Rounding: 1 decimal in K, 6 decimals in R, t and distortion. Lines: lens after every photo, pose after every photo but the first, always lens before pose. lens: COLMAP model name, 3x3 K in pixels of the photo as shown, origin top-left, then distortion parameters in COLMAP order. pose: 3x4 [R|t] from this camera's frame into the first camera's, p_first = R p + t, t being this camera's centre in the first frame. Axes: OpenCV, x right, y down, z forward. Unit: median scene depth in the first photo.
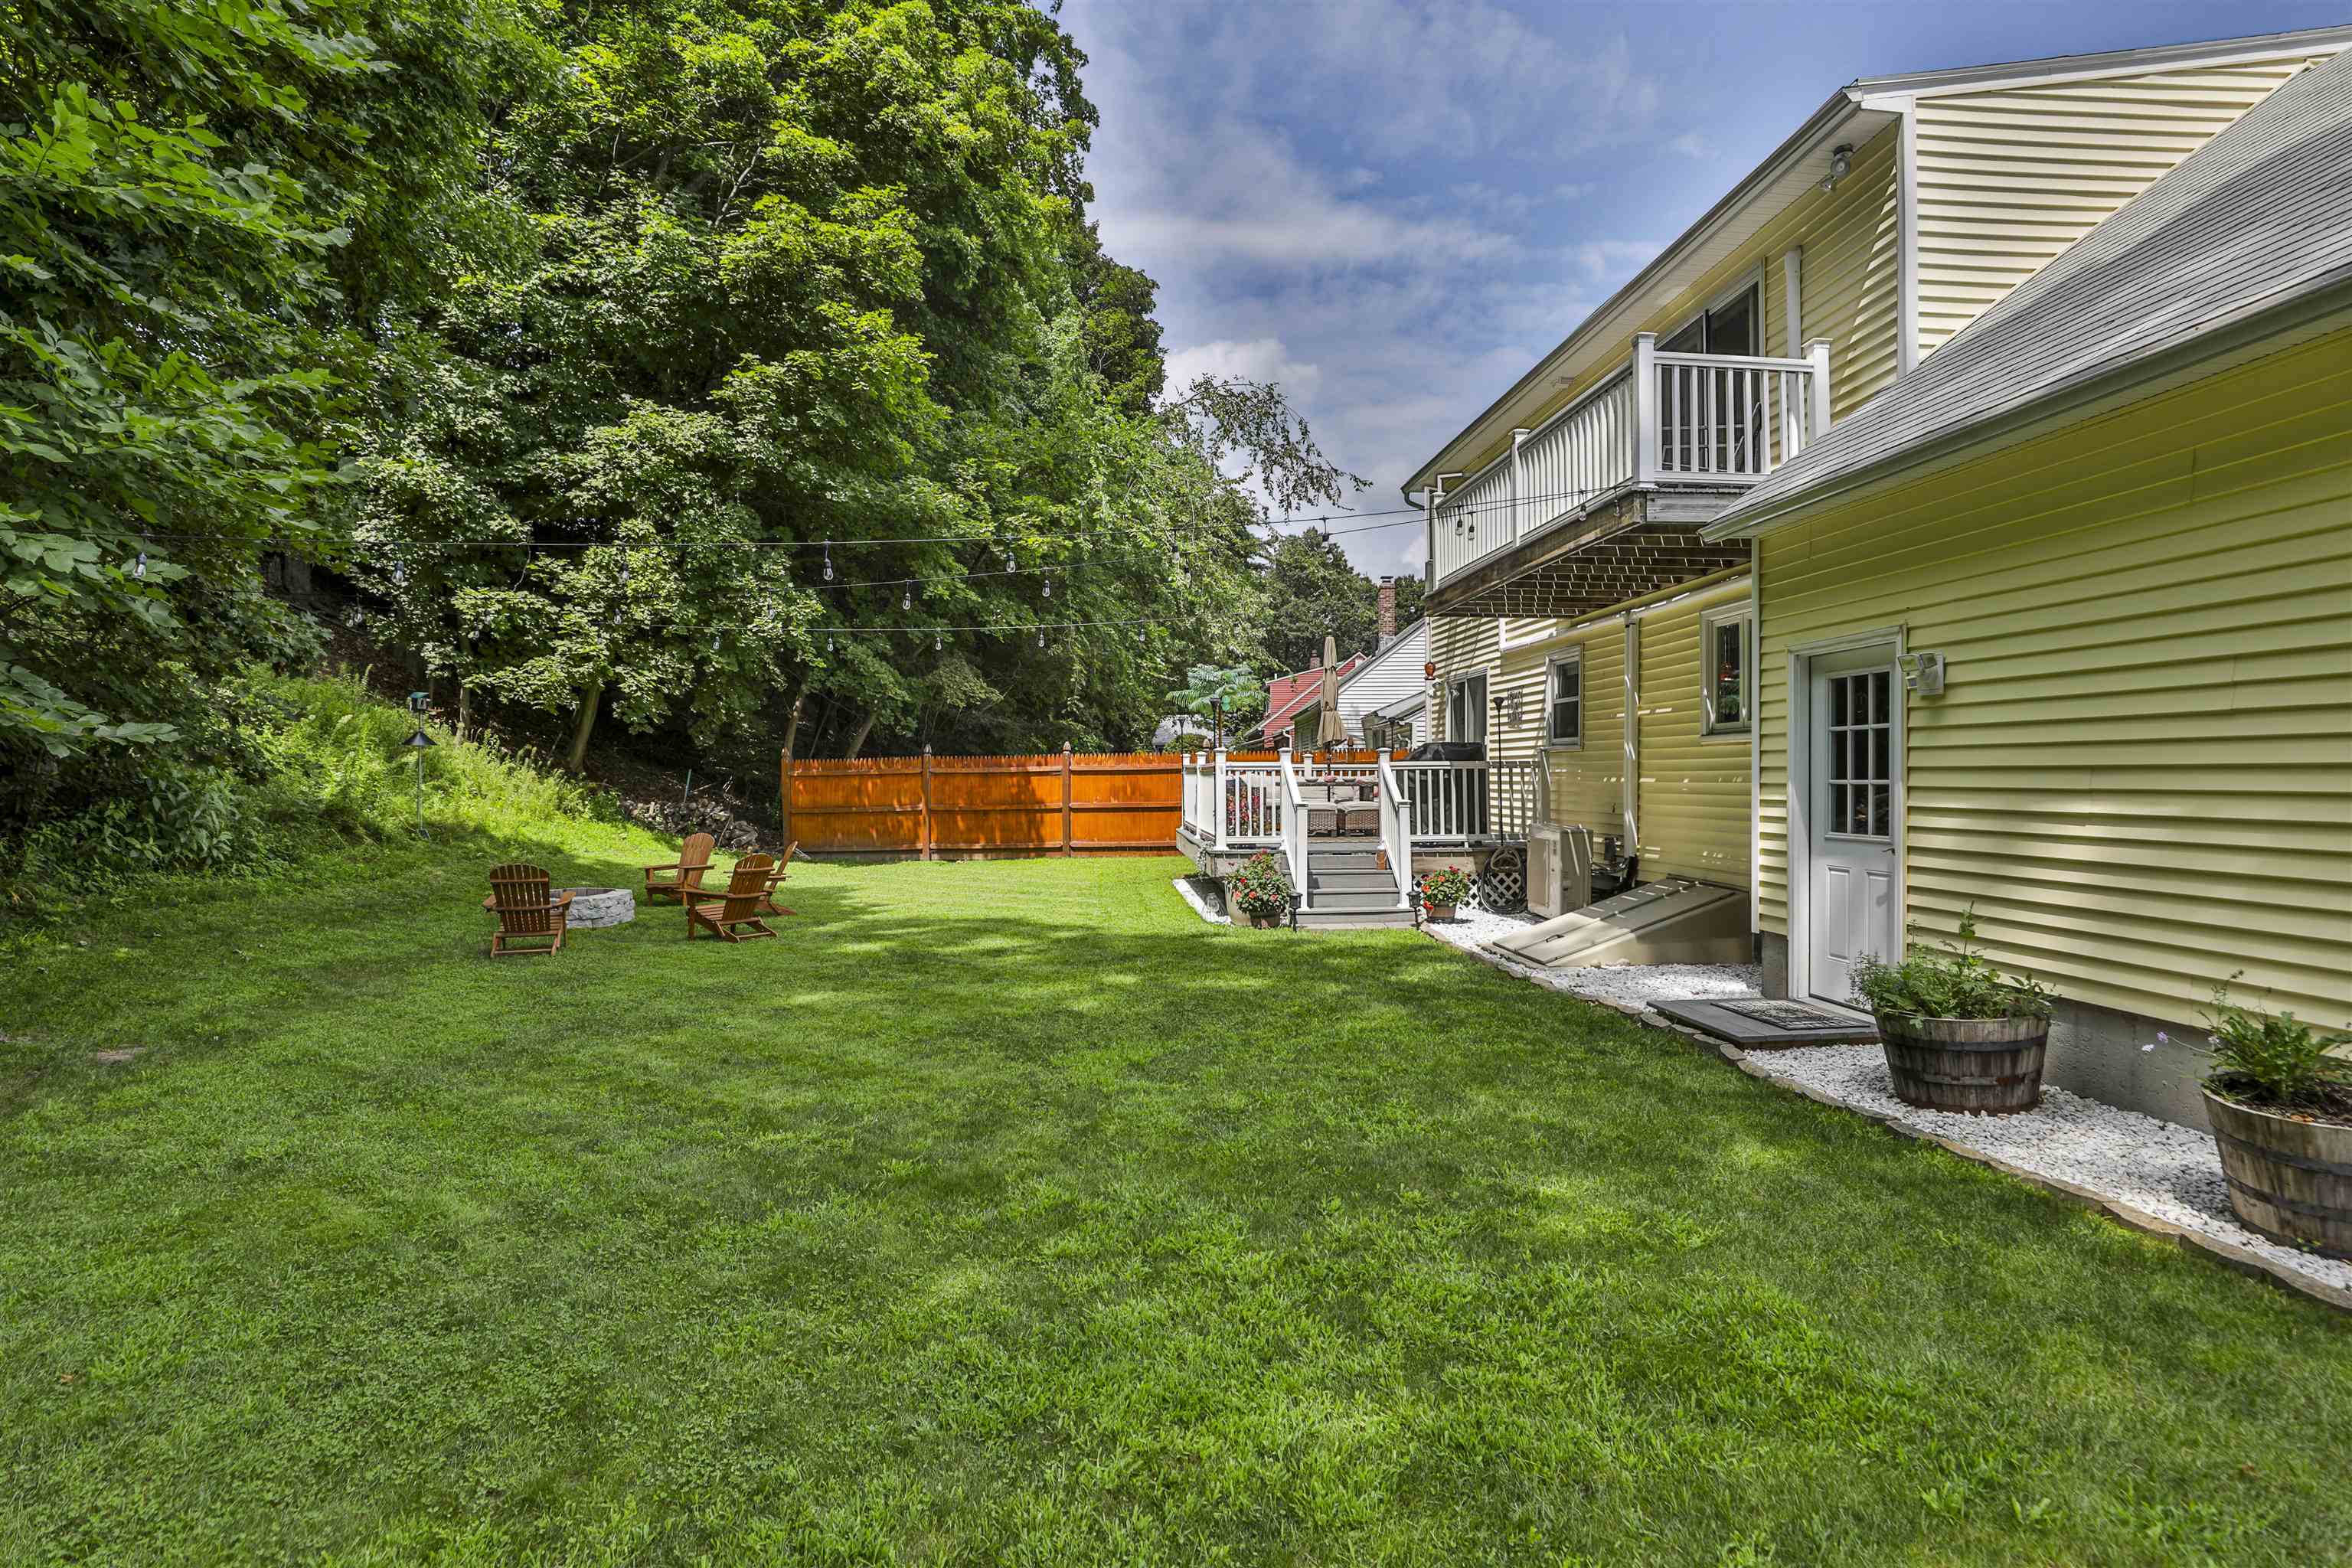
lens RADIAL K [[1266.1, 0, 1126.3], [0, 1266.1, 774.5], [0, 0, 1]] dist [-0.021040, 0.005554]
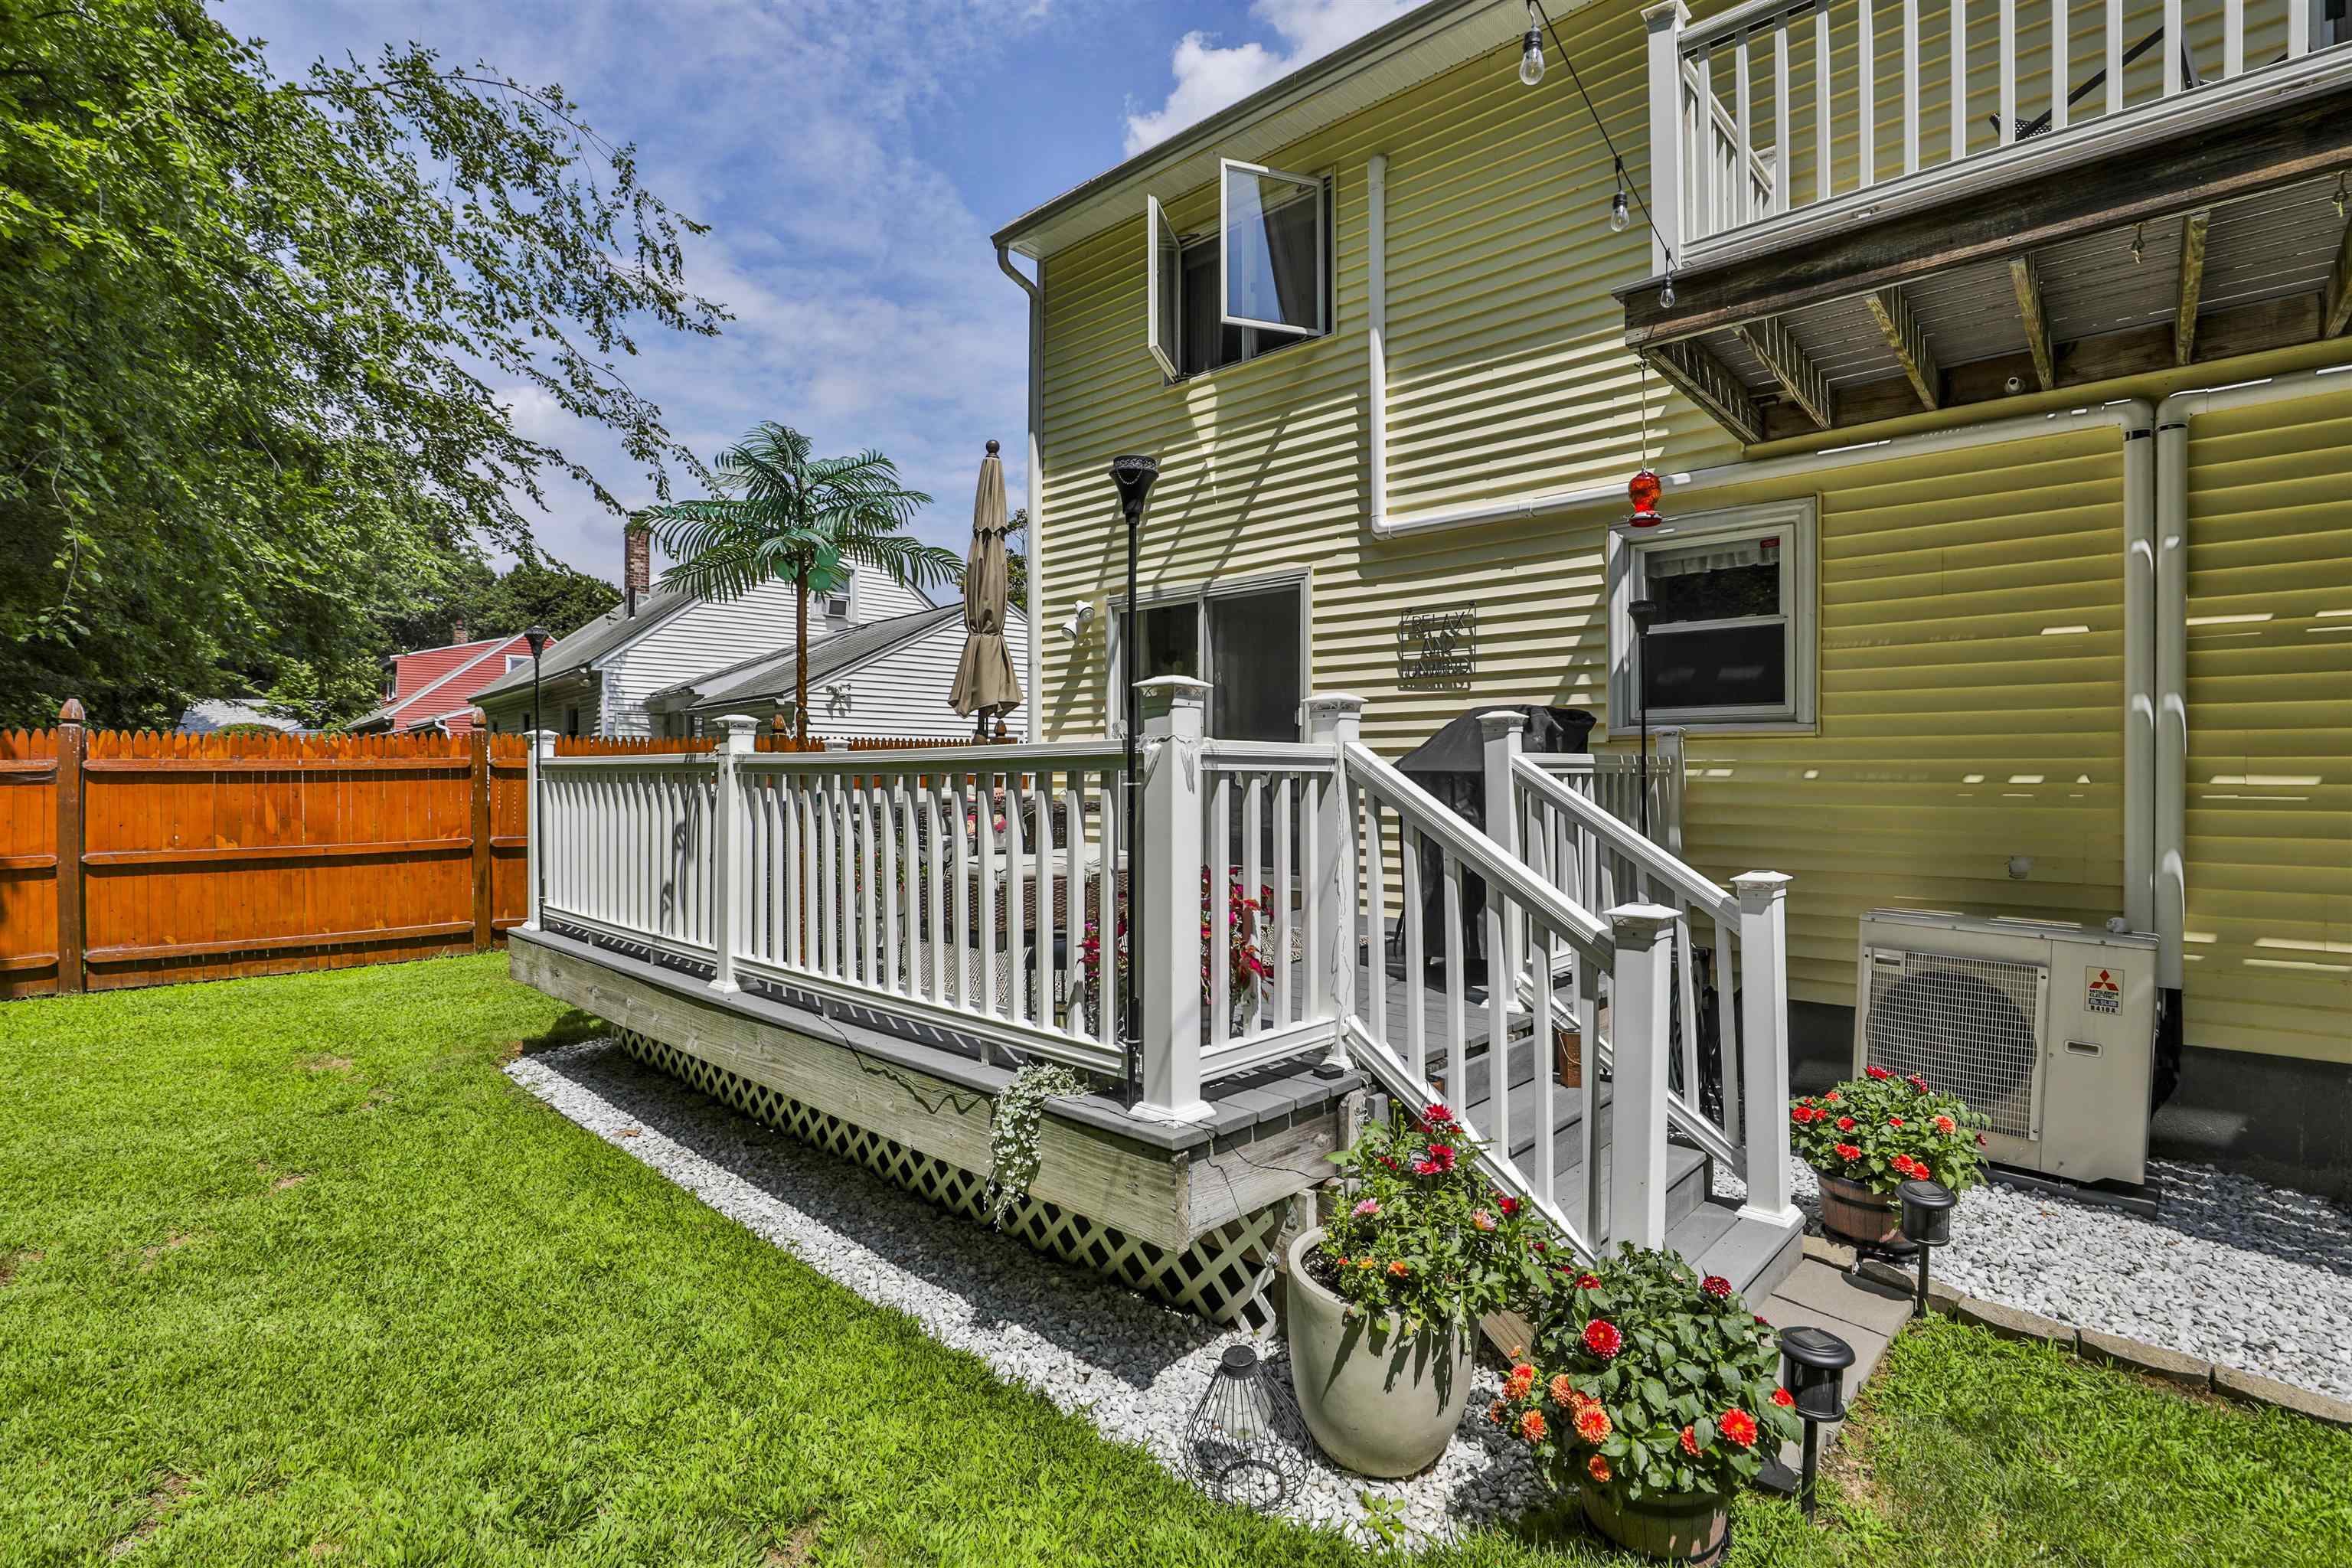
lens RADIAL K [[1128.6, 0, 1192.9], [0, 1128.6, 784.2], [0, 0, 1]] dist [-0.045515, 0.014005]
pose [[0.705872, 0.001485, 0.708338, -0.079542], [-0.003758, 0.999992, 0.001649, -0.001792], [-0.708330, -0.003826, 0.705871, 0.975166]]
